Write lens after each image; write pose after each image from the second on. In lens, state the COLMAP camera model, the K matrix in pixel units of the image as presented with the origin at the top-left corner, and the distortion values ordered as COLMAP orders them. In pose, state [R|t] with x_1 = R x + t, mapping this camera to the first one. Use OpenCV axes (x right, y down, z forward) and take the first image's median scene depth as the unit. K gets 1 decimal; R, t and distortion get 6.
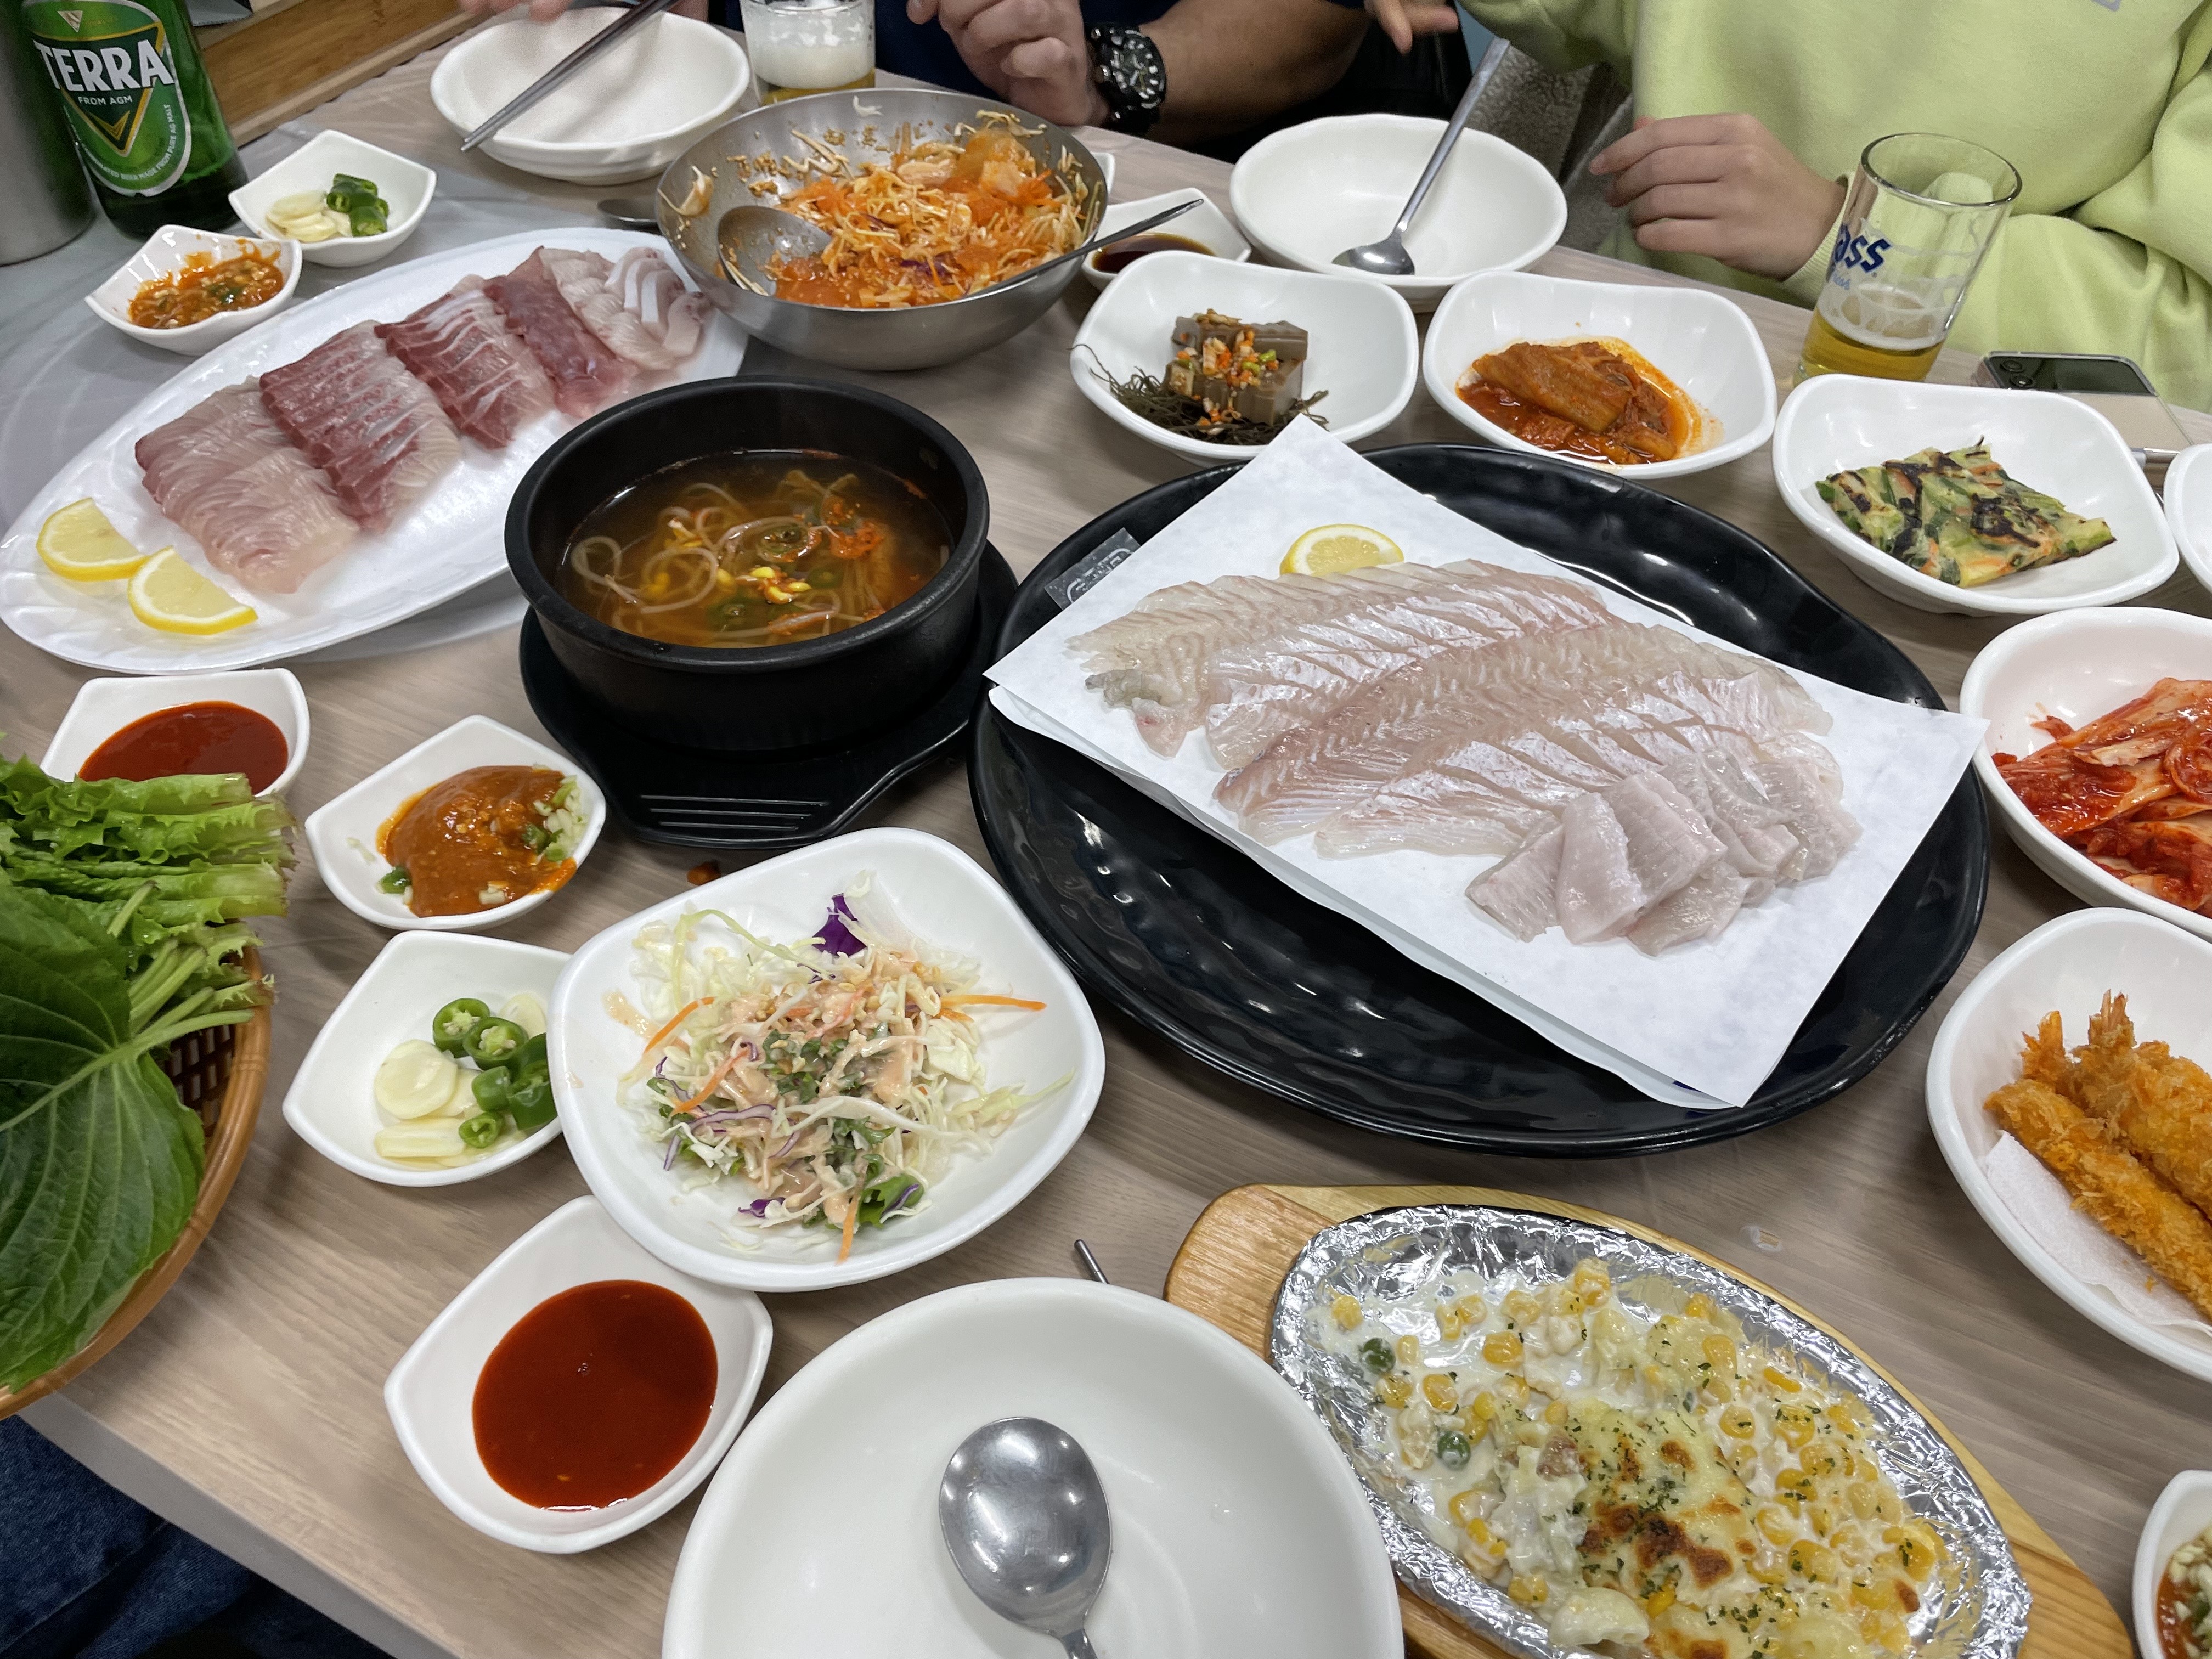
lens RADIAL K [[1692.3, 0, 1106.0], [0, 1692.3, 829.5], [0, 0, 1]] dist [0.065470, -0.097730]
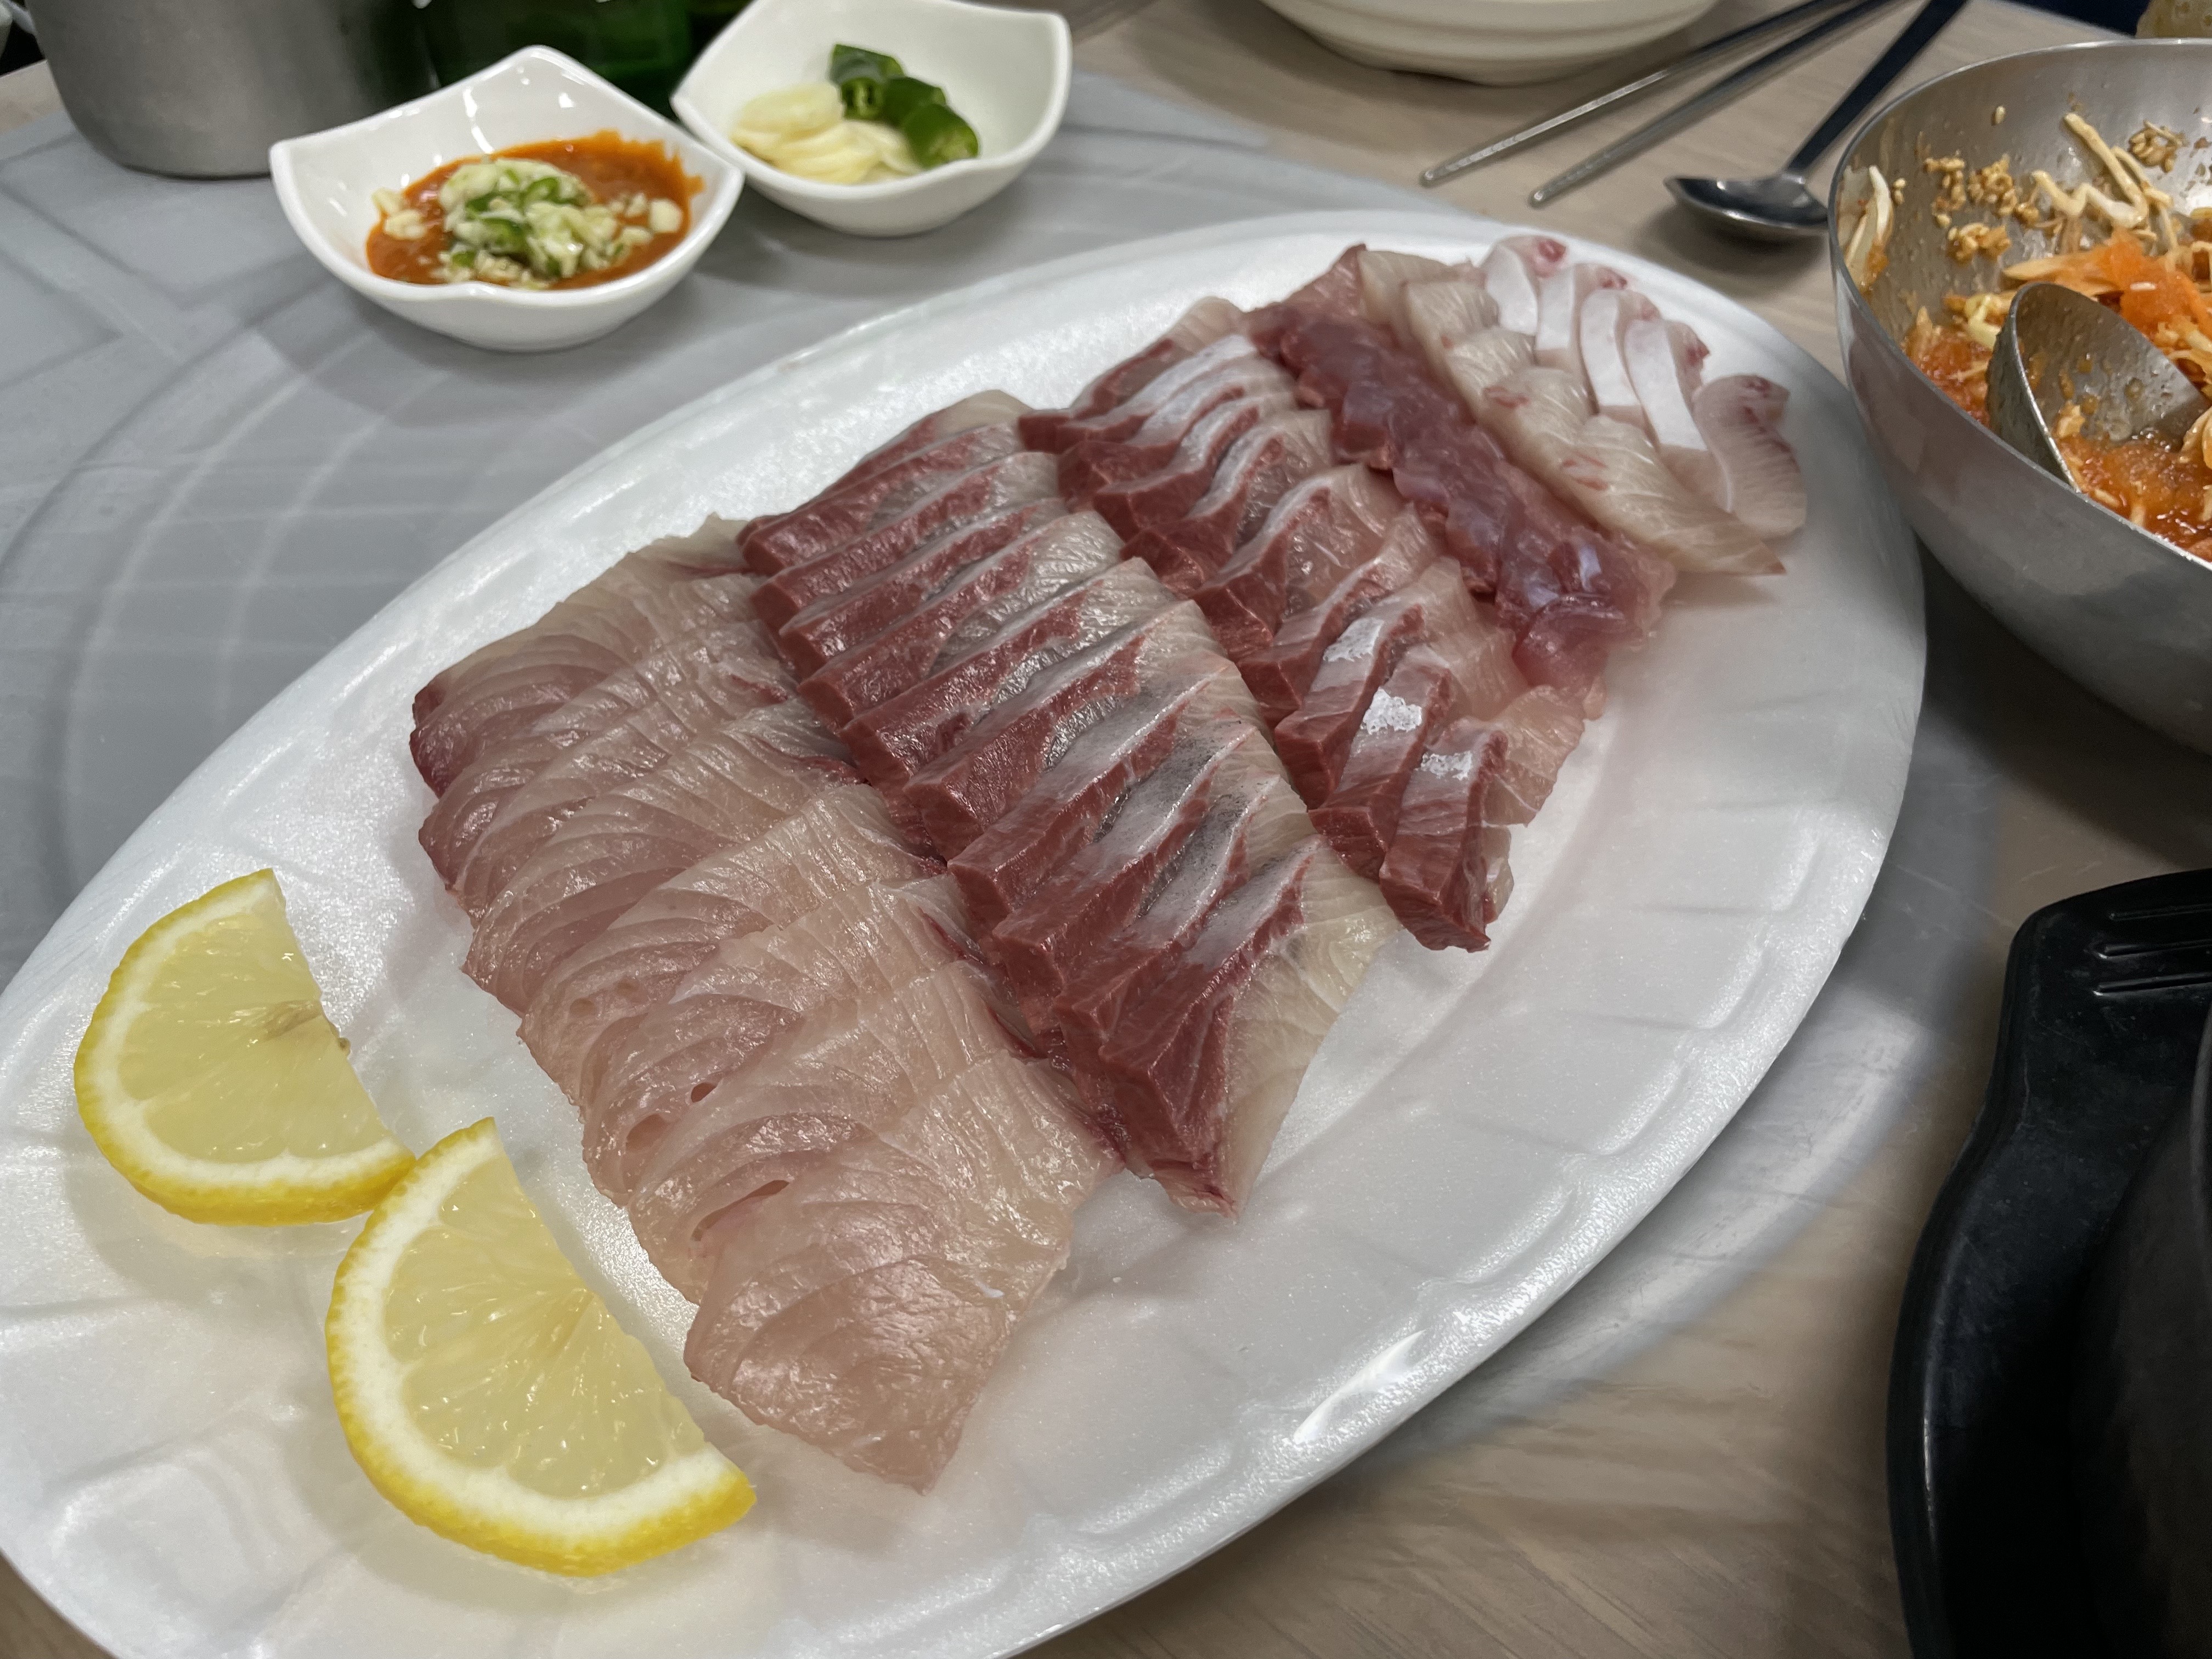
lens RADIAL K [[1618.3, 0, 1100.8], [0, 1618.3, 859.8], [0, 0, 1]] dist [0.097808, -0.075666]
pose [[0.988468, 0.116890, -0.096266, -0.376659], [-0.114695, 0.993005, 0.028053, -0.213697], [0.098871, -0.016688, 0.994960, 0.651095]]
